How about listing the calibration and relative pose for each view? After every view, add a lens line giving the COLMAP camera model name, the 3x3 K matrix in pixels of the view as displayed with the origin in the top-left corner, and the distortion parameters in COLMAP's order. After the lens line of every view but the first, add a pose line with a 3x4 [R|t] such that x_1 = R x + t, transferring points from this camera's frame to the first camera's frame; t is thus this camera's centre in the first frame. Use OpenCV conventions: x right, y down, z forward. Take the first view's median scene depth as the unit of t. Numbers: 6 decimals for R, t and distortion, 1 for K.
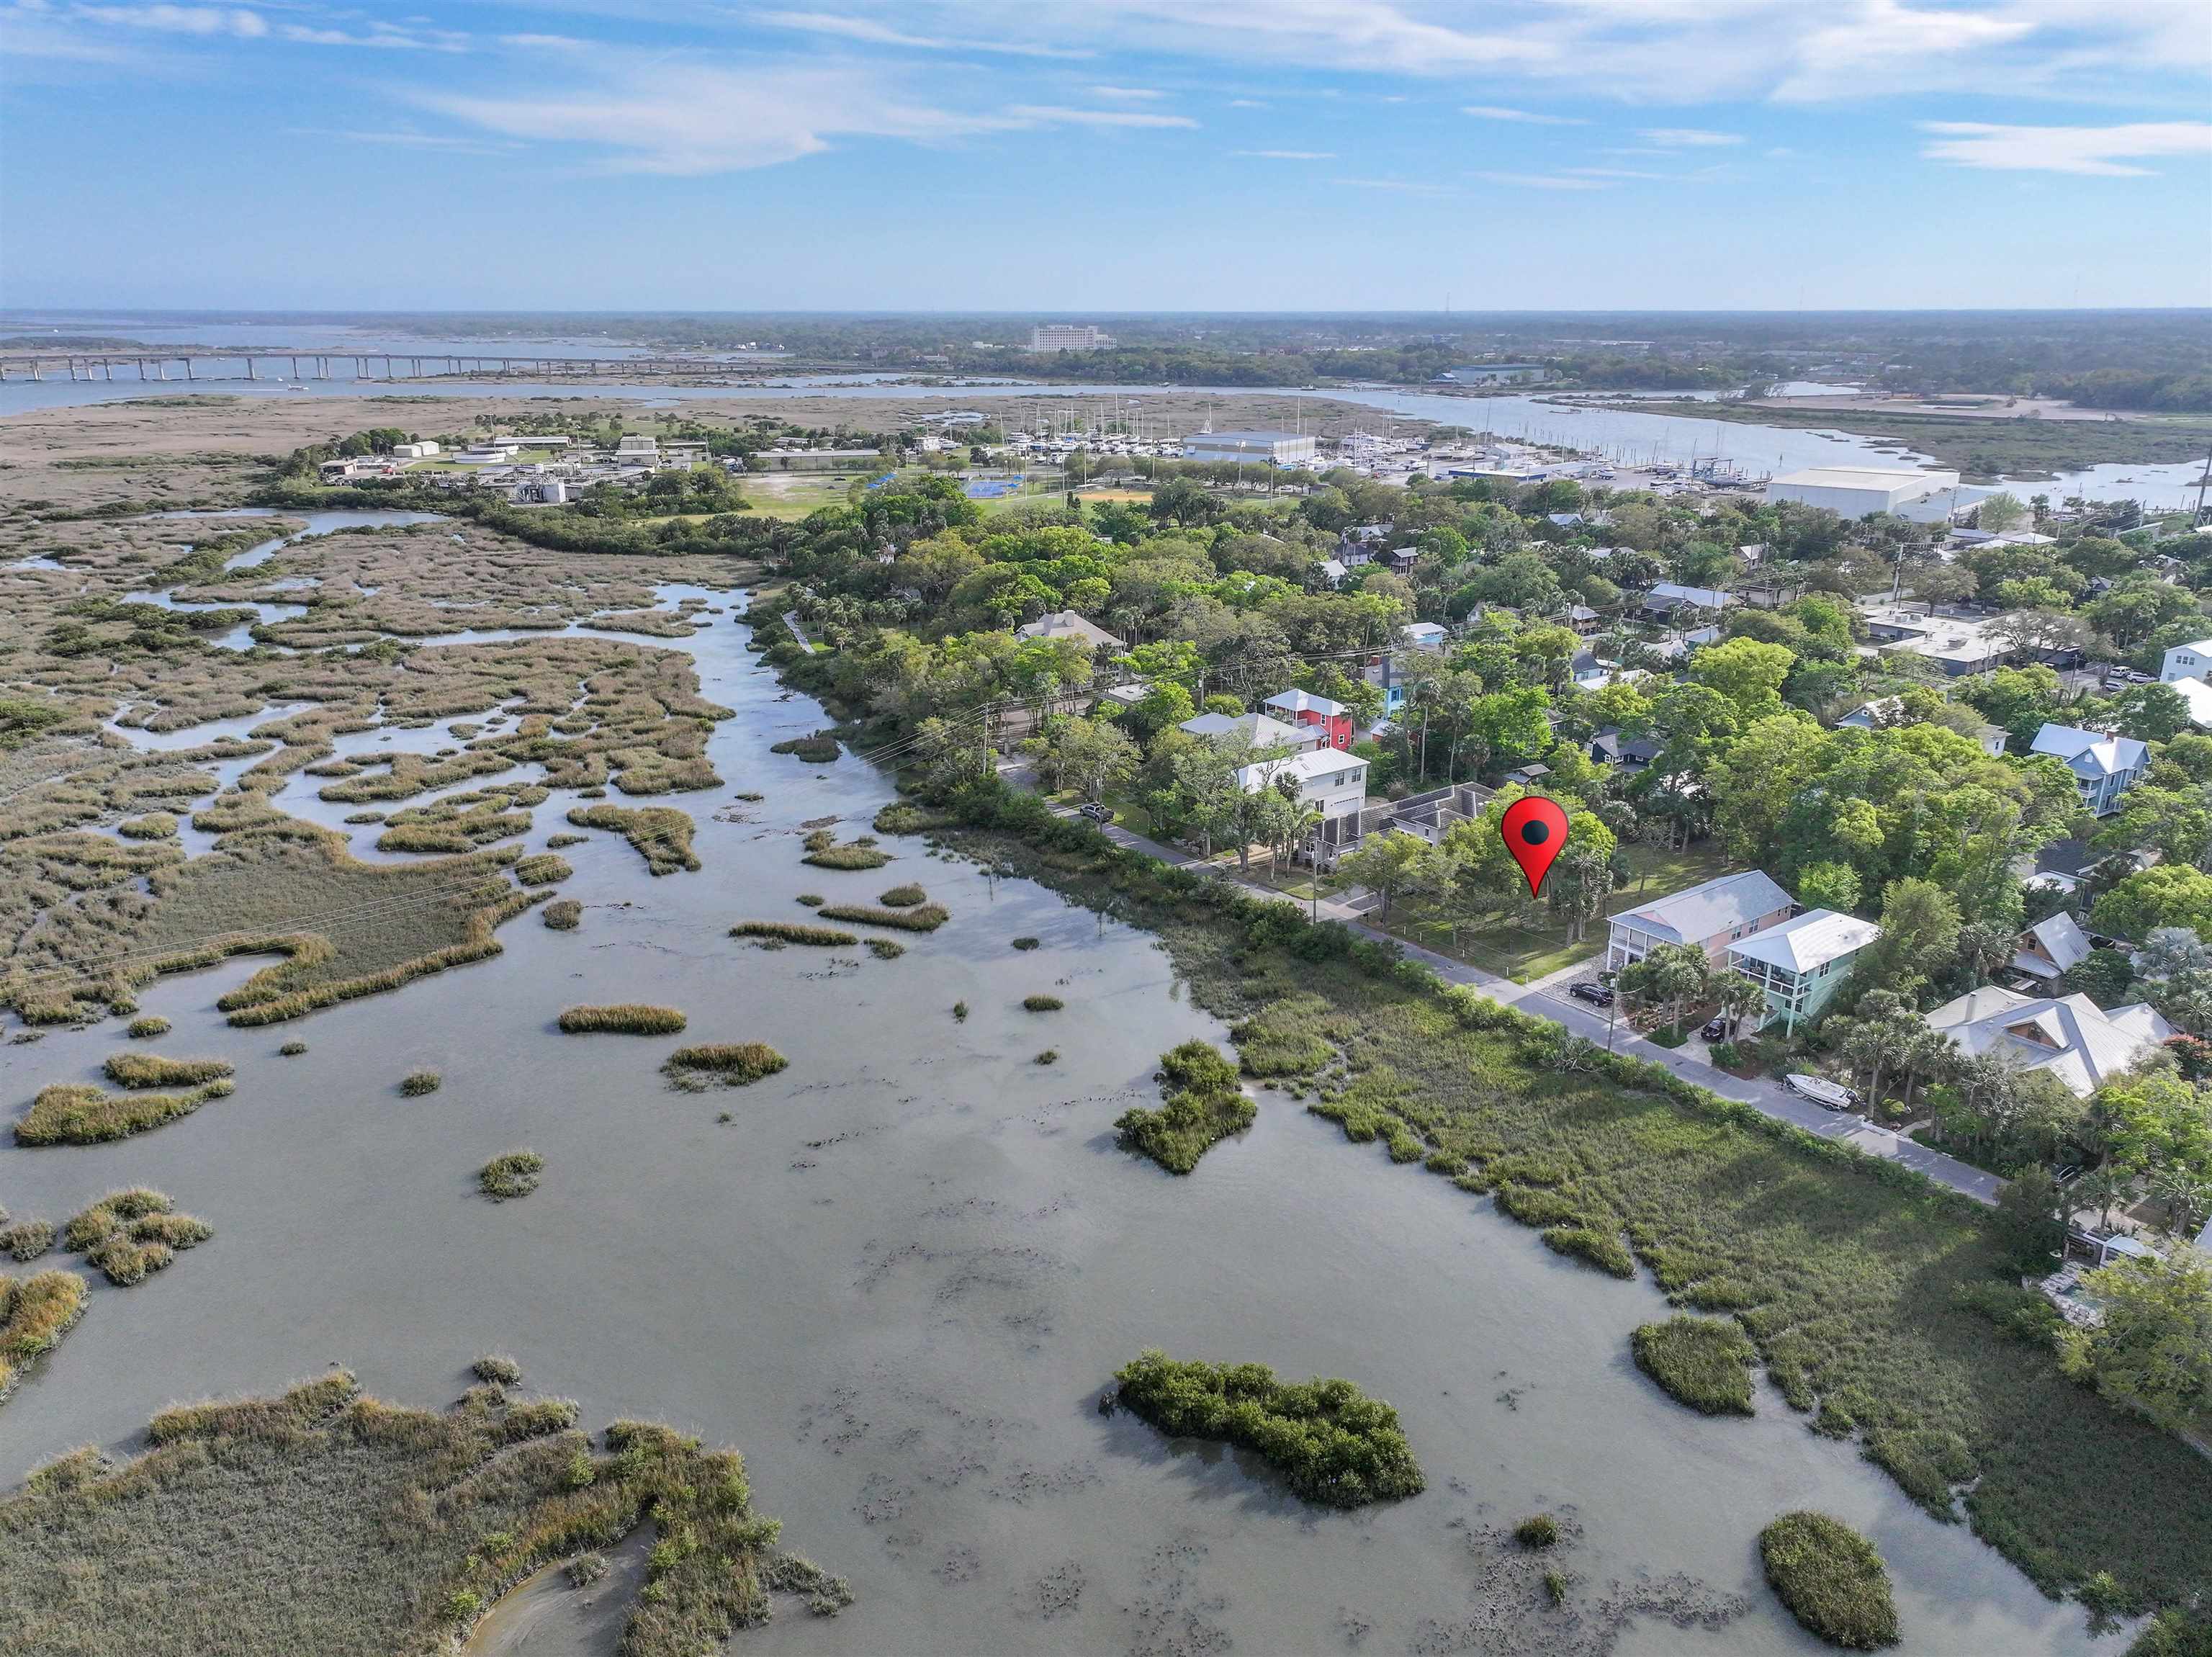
lens RADIAL K [[1566.1, 0, 1097.0], [0, 1566.1, 843.0], [0, 0, 1]] dist [0.004363, 0.013888]
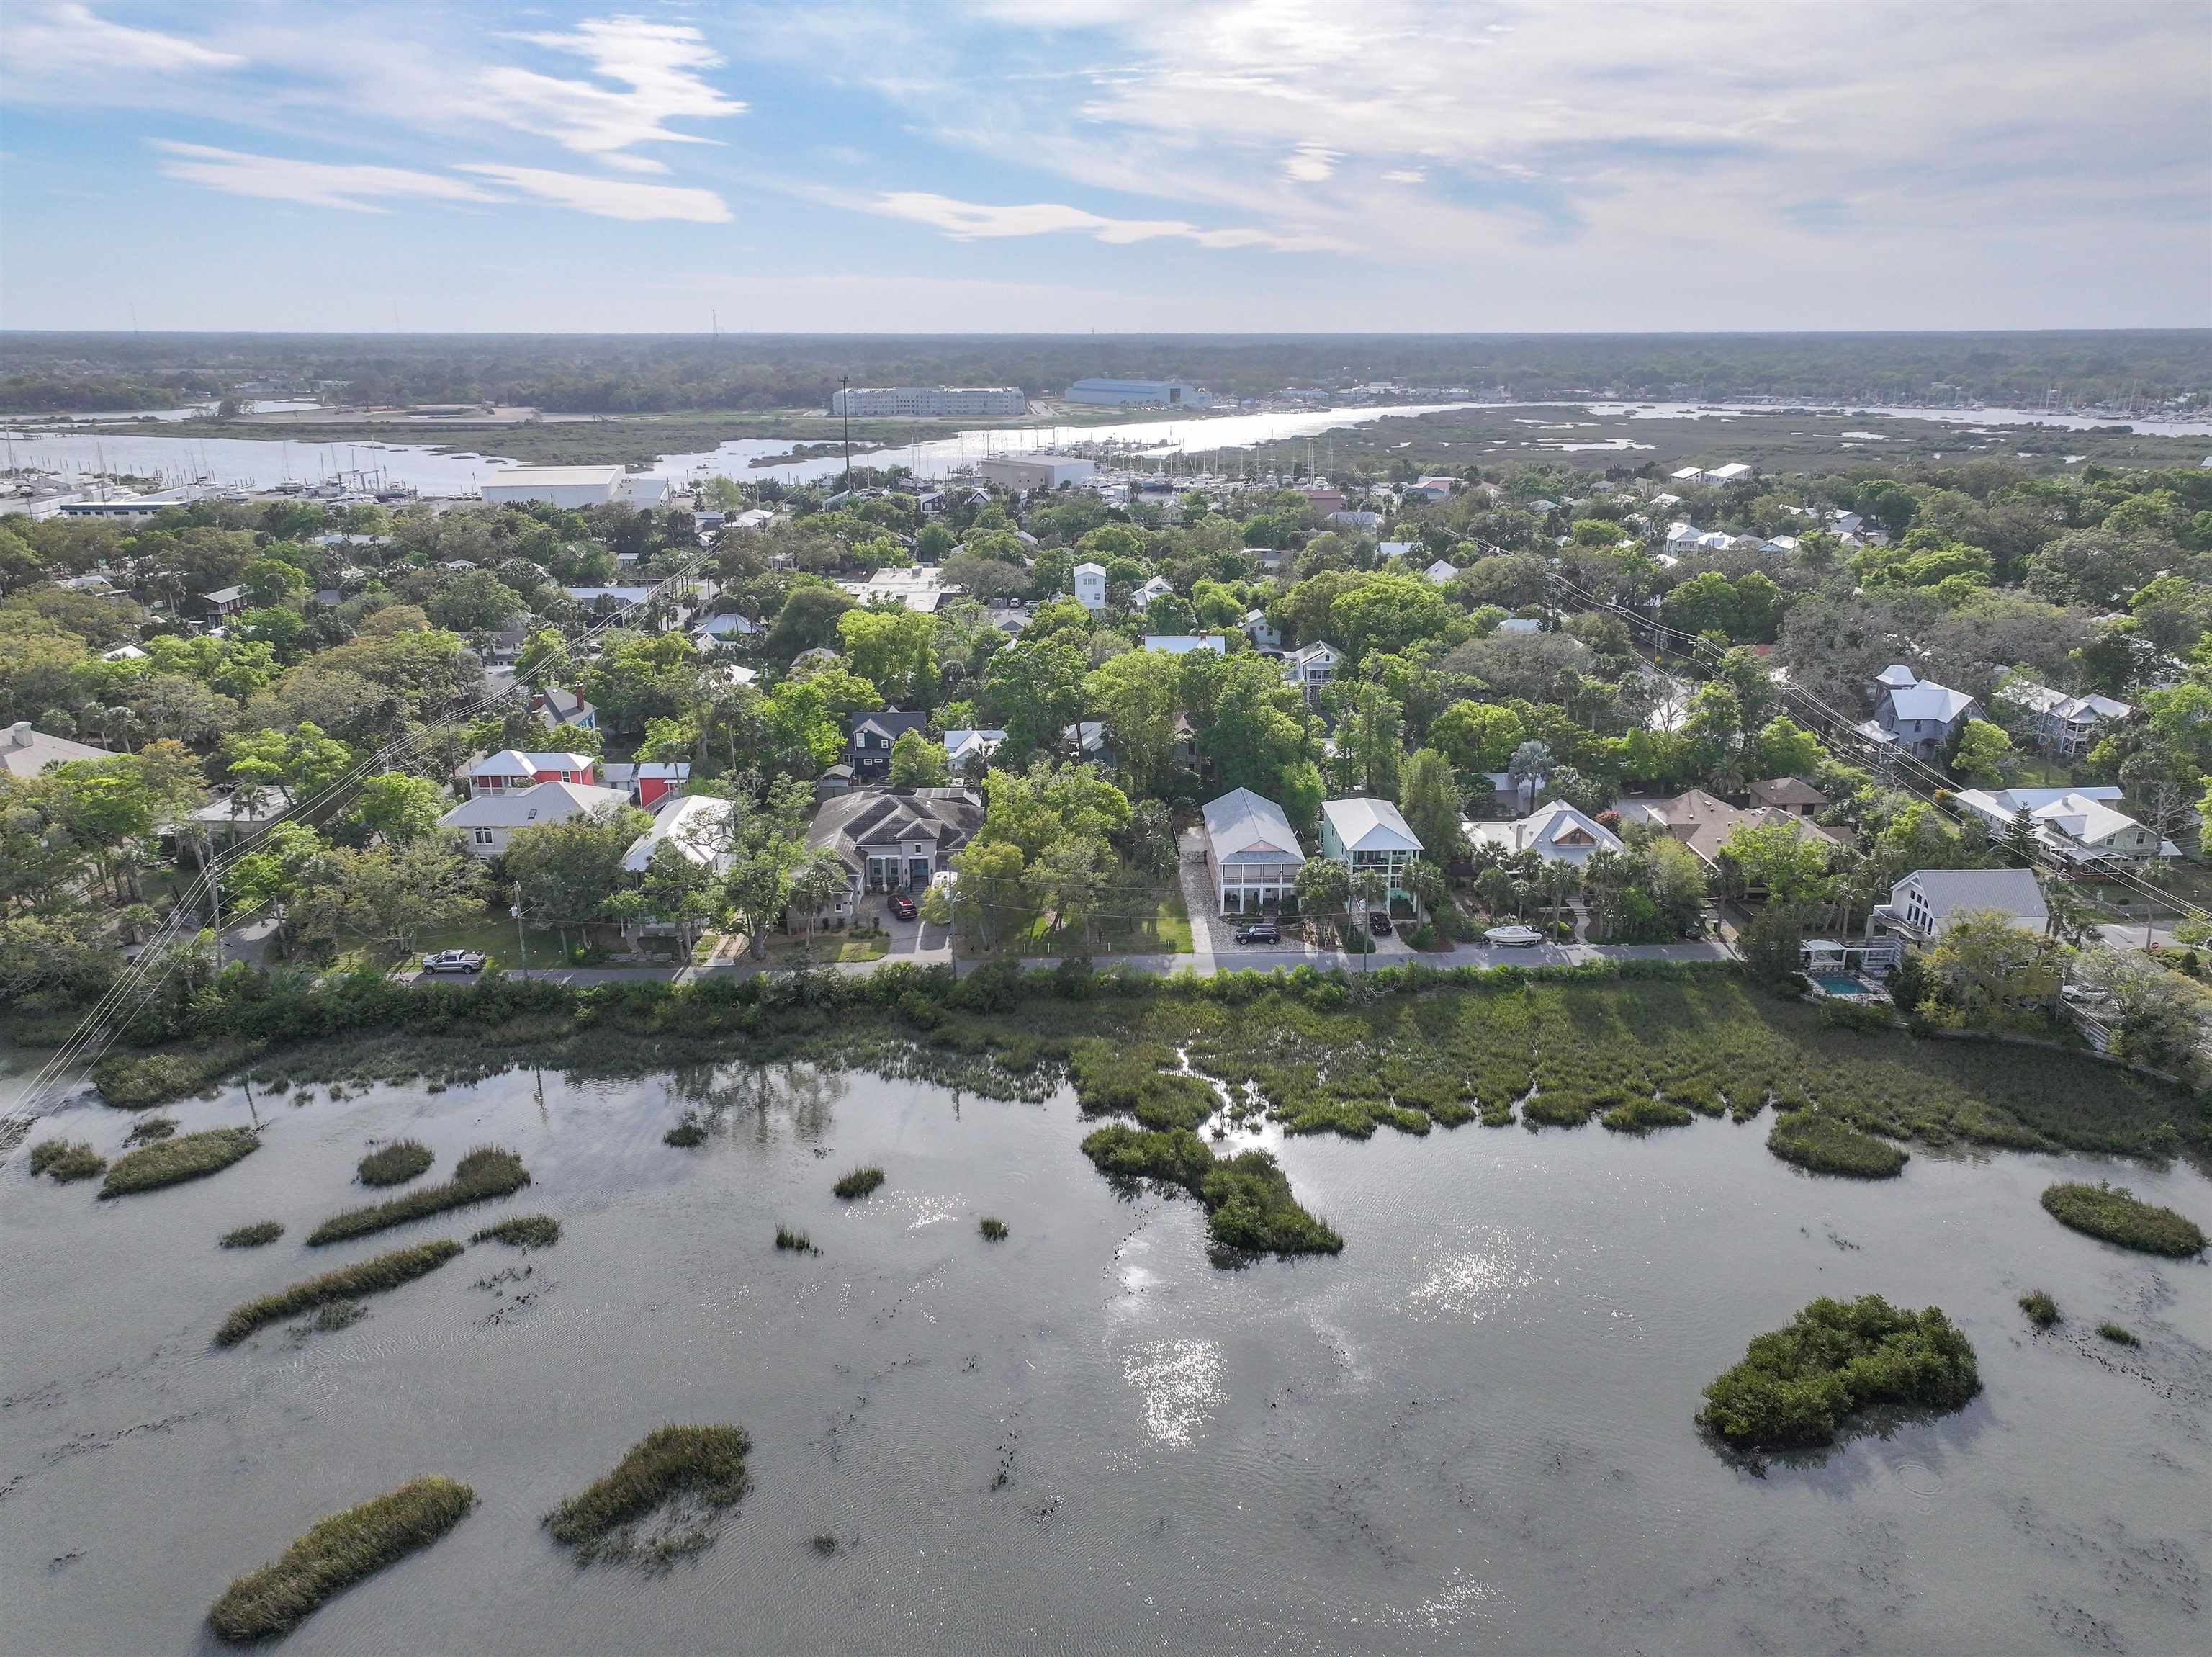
lens RADIAL K [[1566.1, 0, 1084.3], [0, 1566.1, 820.6], [0, 0, 1]] dist [0.004363, 0.013888]
pose [[0.567598, -0.243632, 0.786432, -0.383578], [0.264983, 0.958445, 0.105673, -0.081116], [-0.779498, 0.148411, 0.608570, 0.343326]]
